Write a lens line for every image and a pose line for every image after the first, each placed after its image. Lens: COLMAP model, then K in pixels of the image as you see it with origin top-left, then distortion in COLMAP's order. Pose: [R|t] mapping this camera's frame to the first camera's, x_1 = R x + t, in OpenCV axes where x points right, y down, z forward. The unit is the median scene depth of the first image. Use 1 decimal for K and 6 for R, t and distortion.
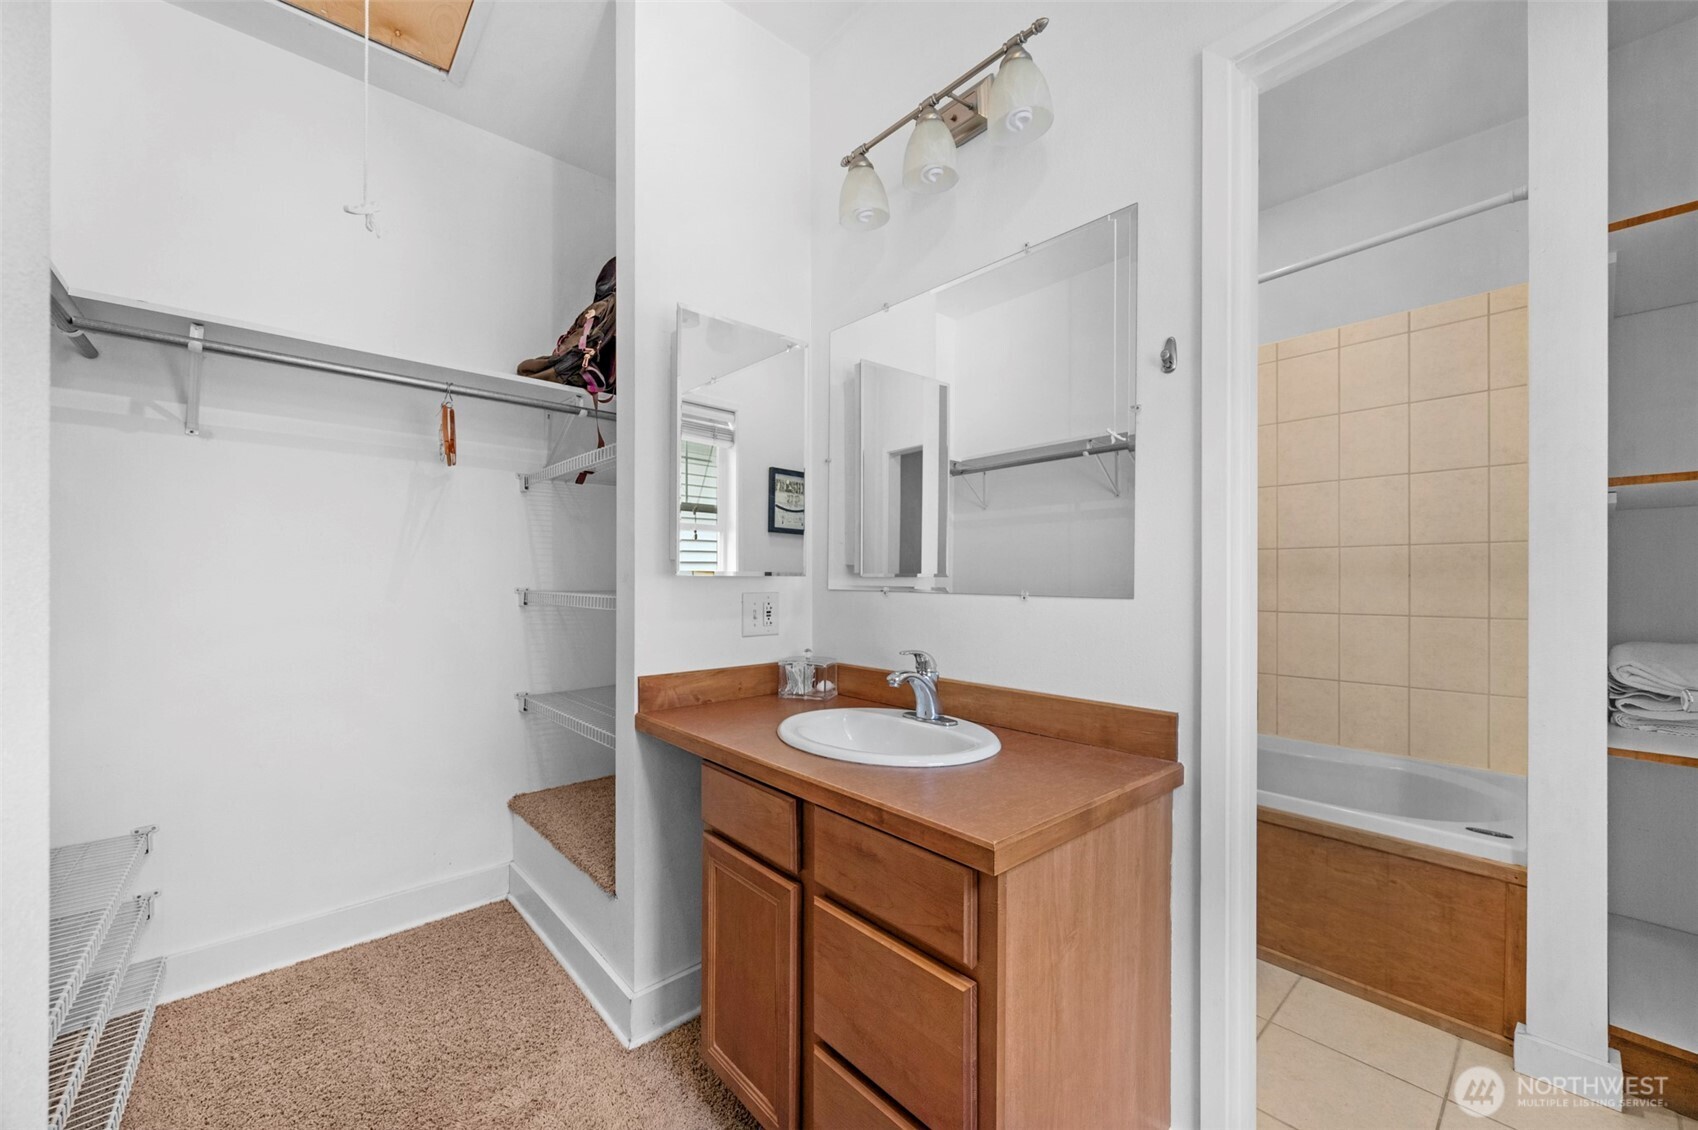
lens RADIAL K [[658.2, 0, 847.4], [0, 658.2, 587.4], [0, 0, 1]] dist [-0.000285, -0.000511]
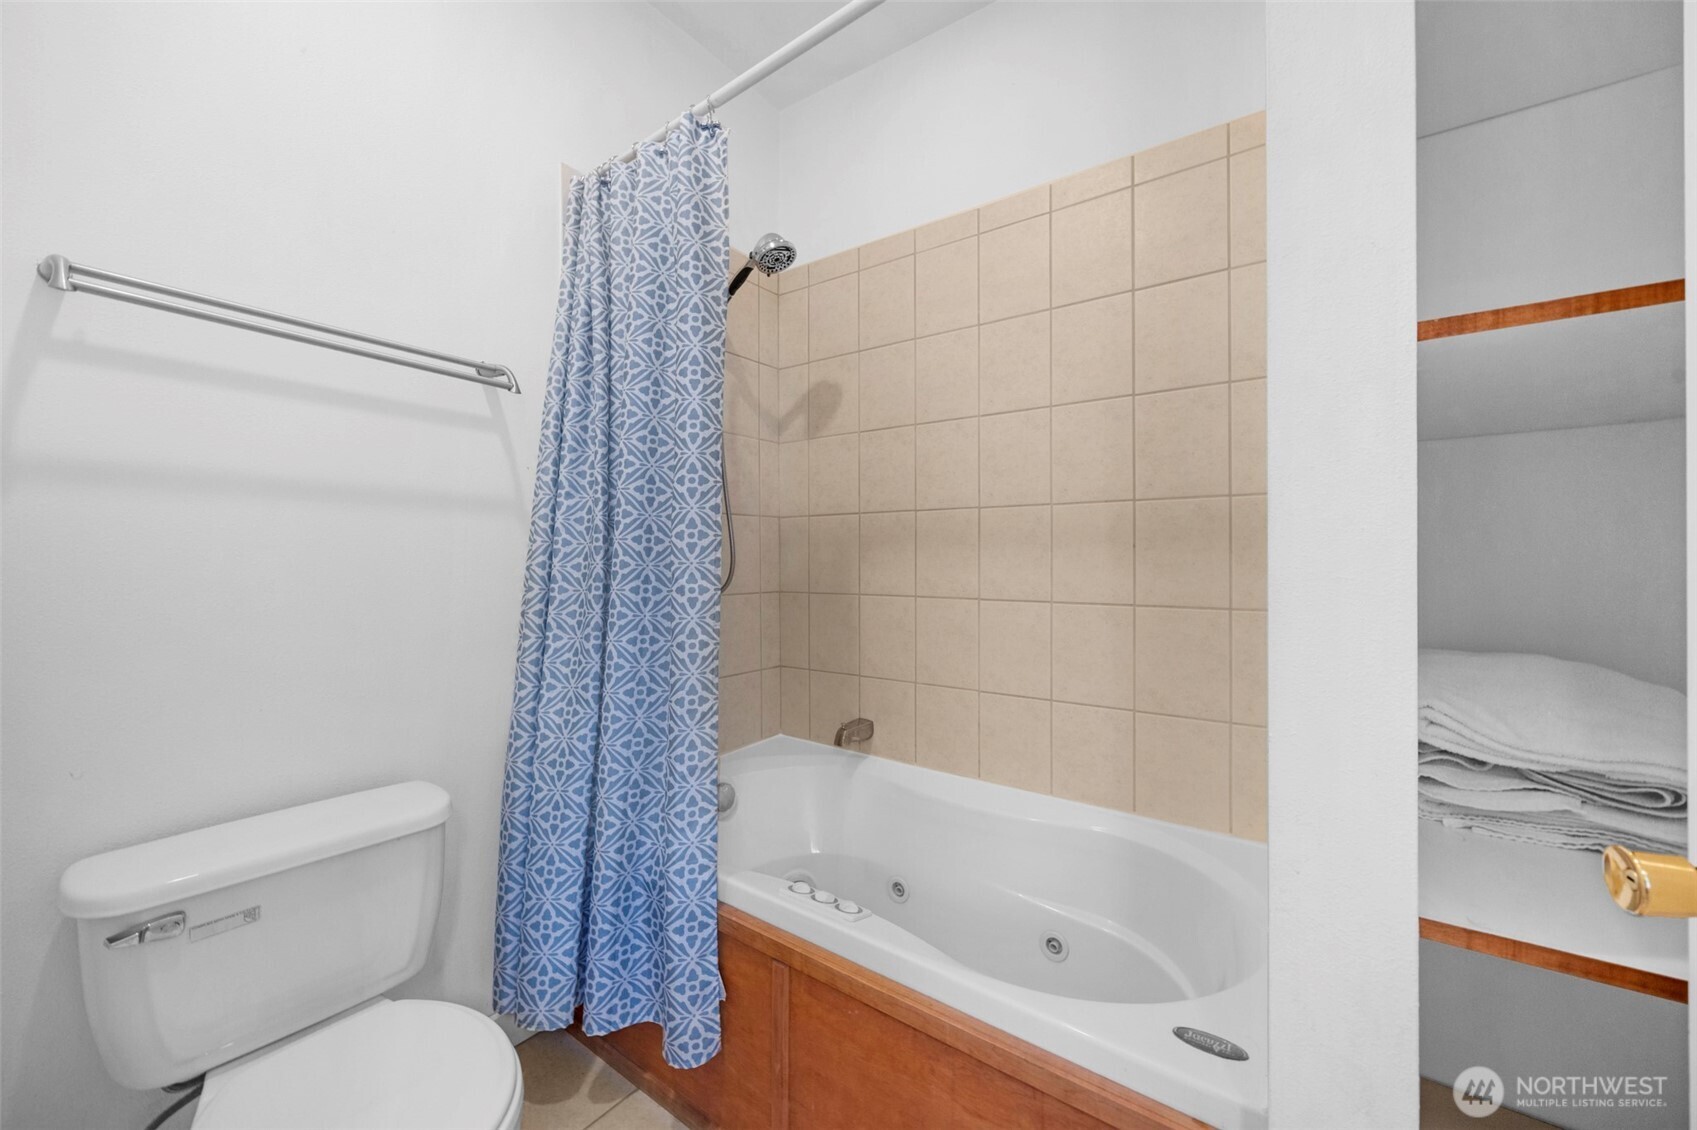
lens RADIAL K [[673.5, 0, 856.6], [0, 673.5, 562.5], [0, 0, 1]] dist [0.000006, 0.000032]
pose [[0.972922, 0.001256, 0.231131, 0.445500], [-0.000406, 0.999993, -0.003727, 0.002020], [-0.231134, 0.003532, 0.972915, 0.419467]]
